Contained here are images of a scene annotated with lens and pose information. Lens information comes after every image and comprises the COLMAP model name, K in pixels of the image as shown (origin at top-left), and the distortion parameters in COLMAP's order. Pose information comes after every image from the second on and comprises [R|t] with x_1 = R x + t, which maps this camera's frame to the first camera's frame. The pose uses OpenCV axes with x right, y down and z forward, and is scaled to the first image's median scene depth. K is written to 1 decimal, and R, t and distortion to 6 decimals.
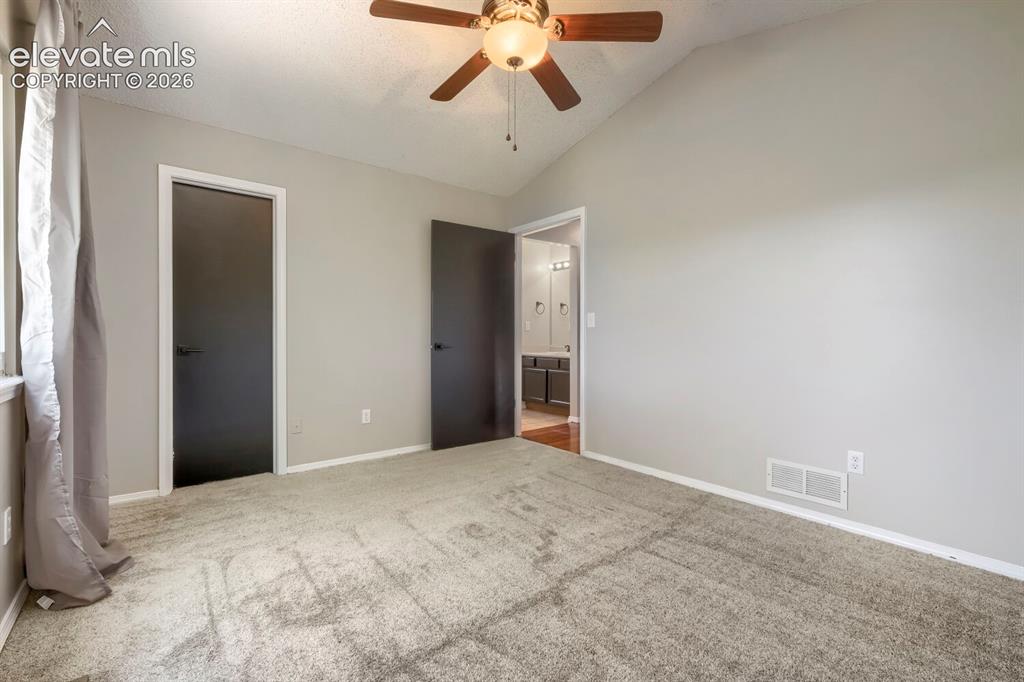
lens RADIAL K [[452.2, 0, 511.5], [0, 452.2, 336.7], [0, 0, 1]] dist [-0.000860, 0.000001]
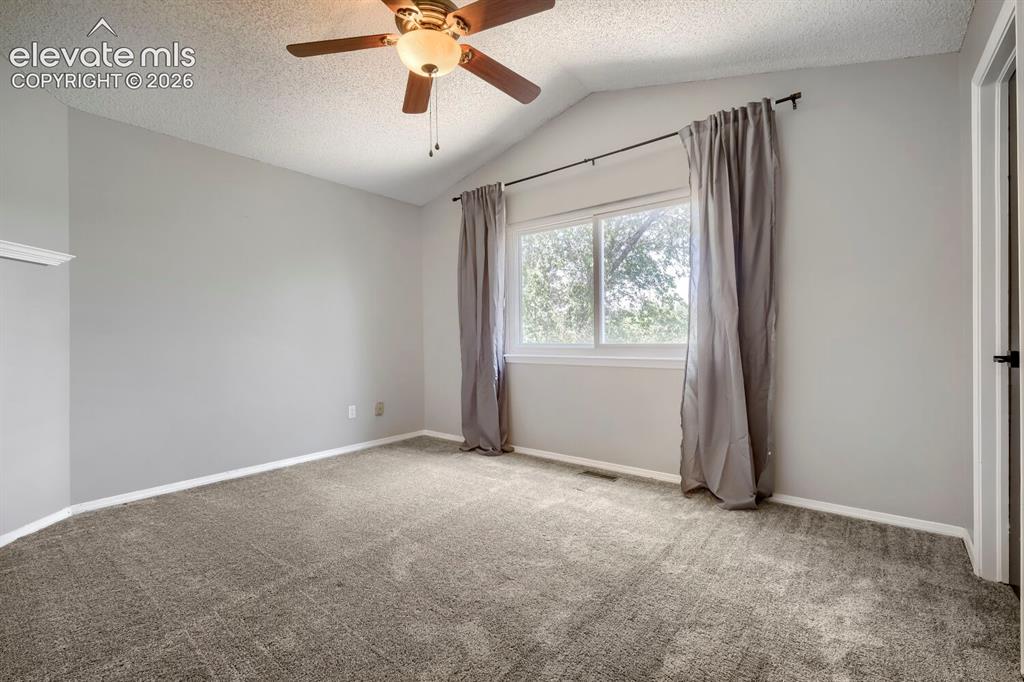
lens RADIAL K [[452.2, 0, 511.5], [0, 452.2, 336.7], [0, 0, 1]] dist [-0.000860, 0.000001]
pose [[-0.978769, 0.002055, -0.204956, 0.030194], [0.002059, 0.999998, 0.000196, 0.001548], [0.204956, -0.000230, -0.978771, 1.710754]]
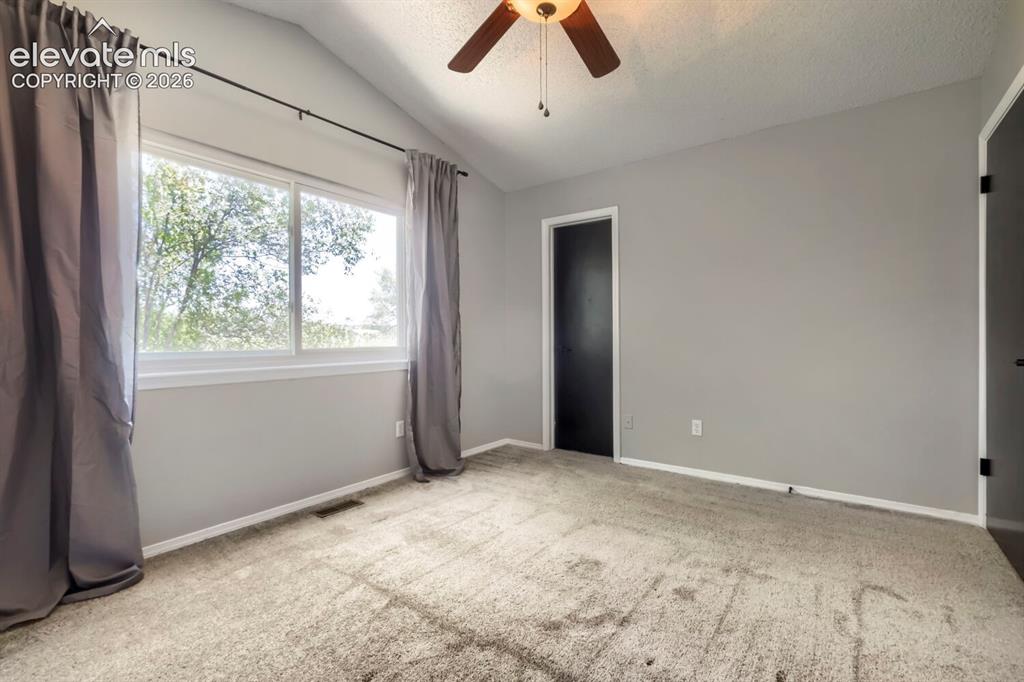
lens RADIAL K [[452.2, 0, 511.5], [0, 452.2, 336.7], [0, 0, 1]] dist [-0.000860, 0.000001]
pose [[0.253338, -0.003848, -0.967370, 0.667723], [-0.000285, 0.999992, -0.004053, -0.001993], [0.967378, 0.001303, 0.253334, 0.608302]]
